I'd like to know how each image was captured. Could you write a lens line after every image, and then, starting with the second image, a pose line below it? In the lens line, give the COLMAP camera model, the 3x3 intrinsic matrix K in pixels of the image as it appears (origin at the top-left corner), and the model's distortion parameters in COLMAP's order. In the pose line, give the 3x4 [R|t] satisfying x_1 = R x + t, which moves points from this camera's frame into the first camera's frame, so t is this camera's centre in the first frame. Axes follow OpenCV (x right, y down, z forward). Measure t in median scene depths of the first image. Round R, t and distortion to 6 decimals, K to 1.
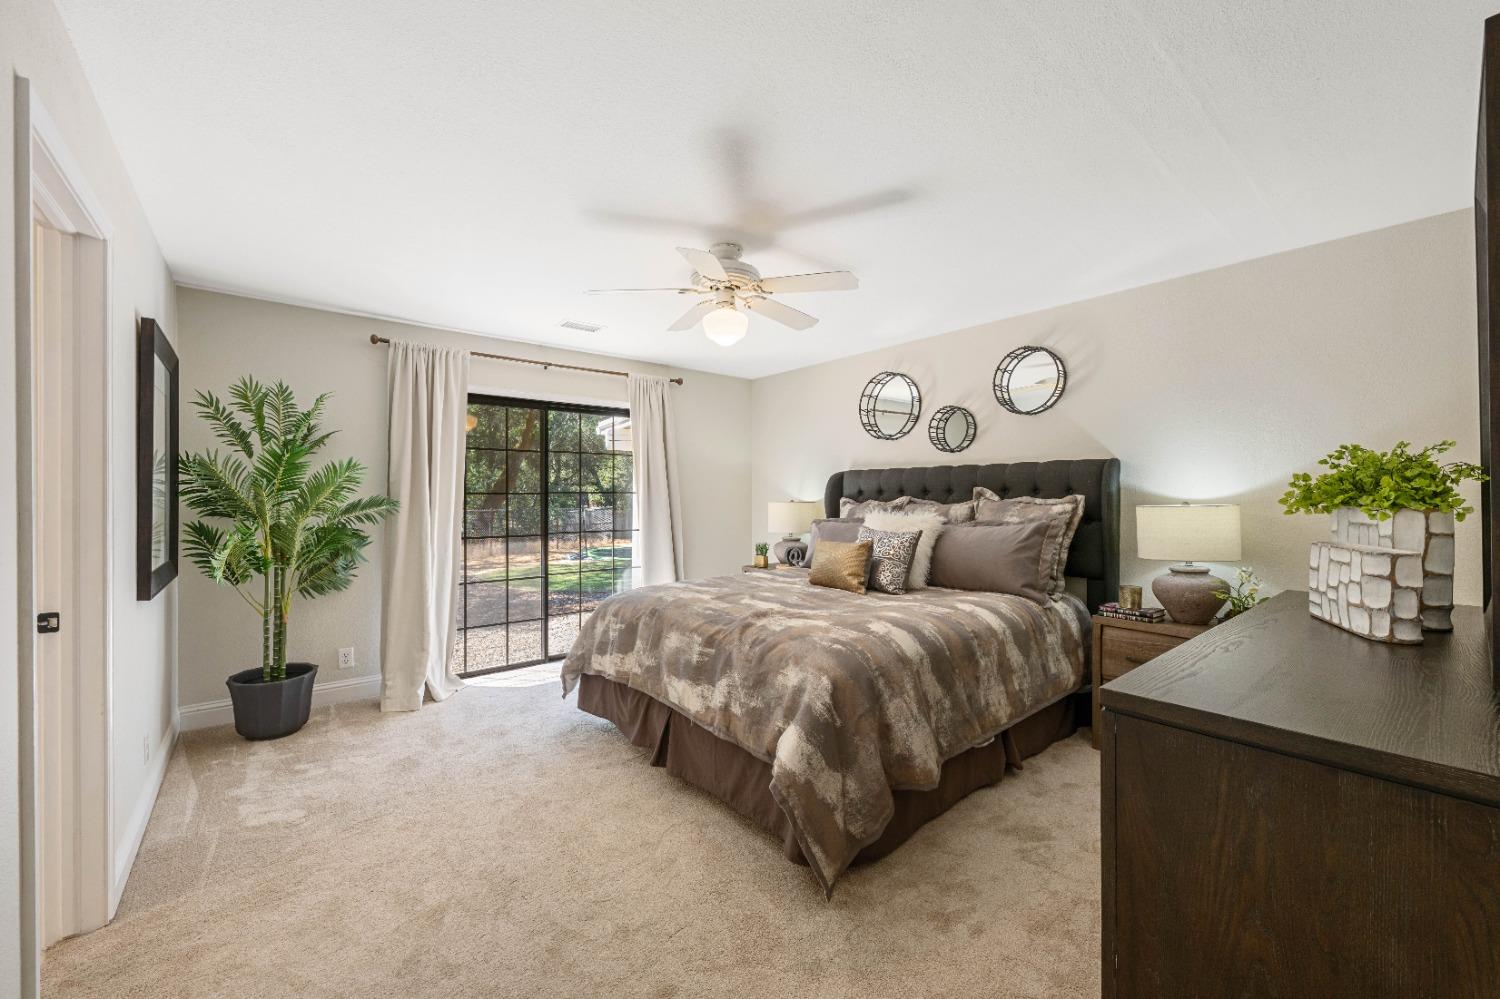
lens RADIAL K [[600.5, 0, 756.9], [0, 600.5, 494.3], [0, 0, 1]] dist [-0.002732, -0.000152]
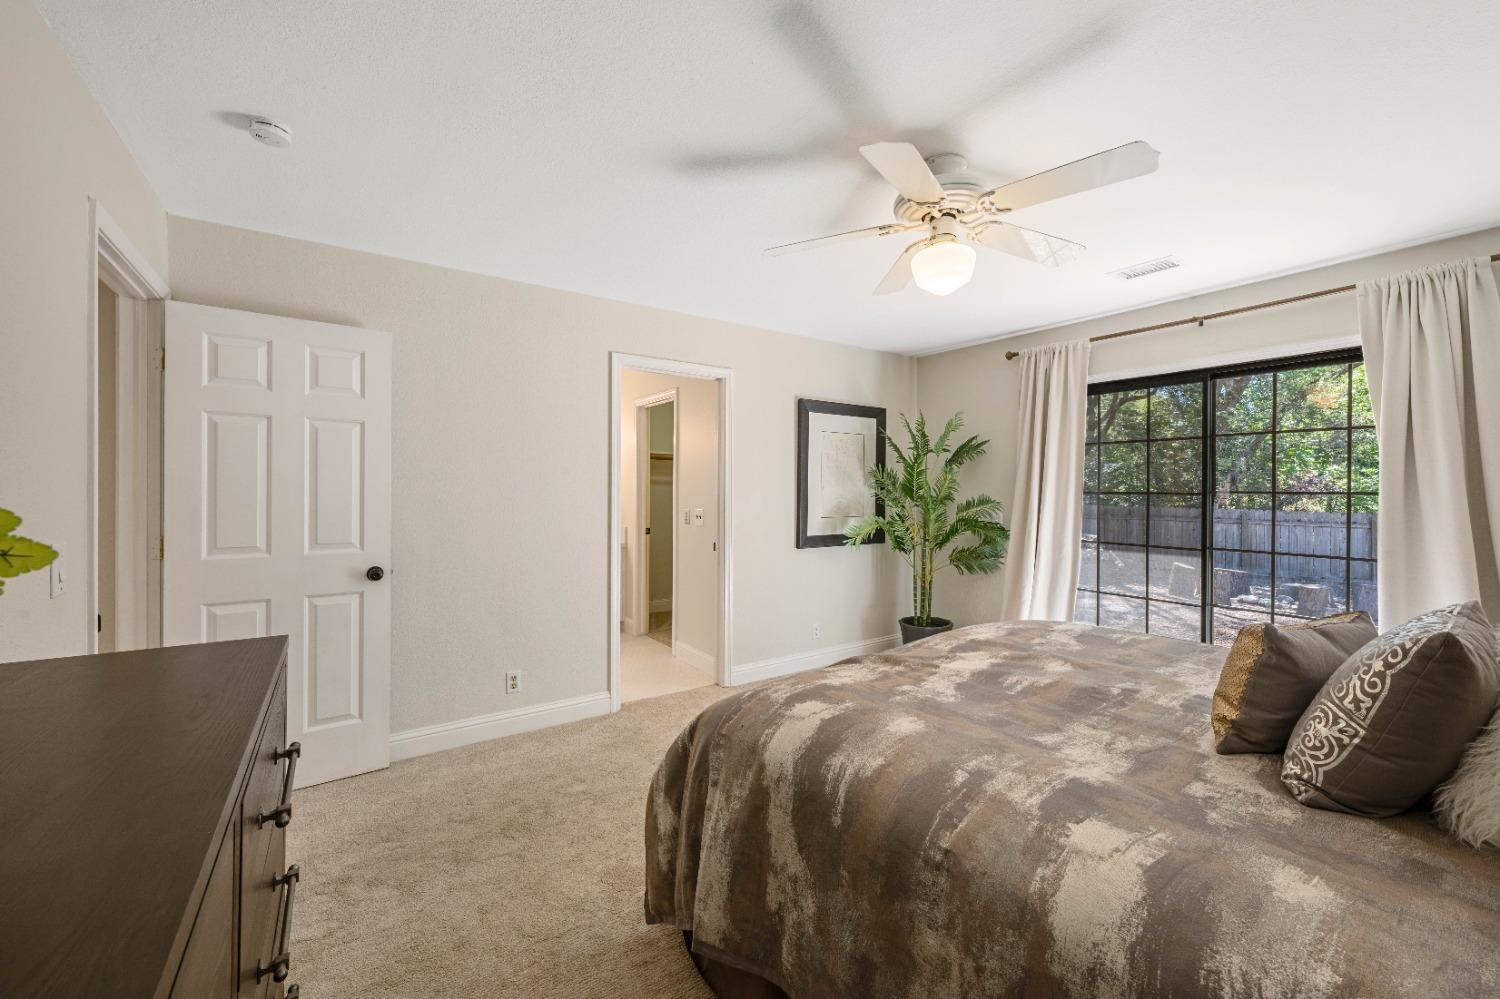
lens RADIAL K [[600.5, 0, 756.9], [0, 600.5, 494.3], [0, 0, 1]] dist [-0.002732, -0.000152]
pose [[-0.093623, 0.019776, -0.995411, 0.489201], [-0.001472, 0.999799, 0.020002, -0.018664], [0.995607, 0.003338, -0.093575, 0.594489]]
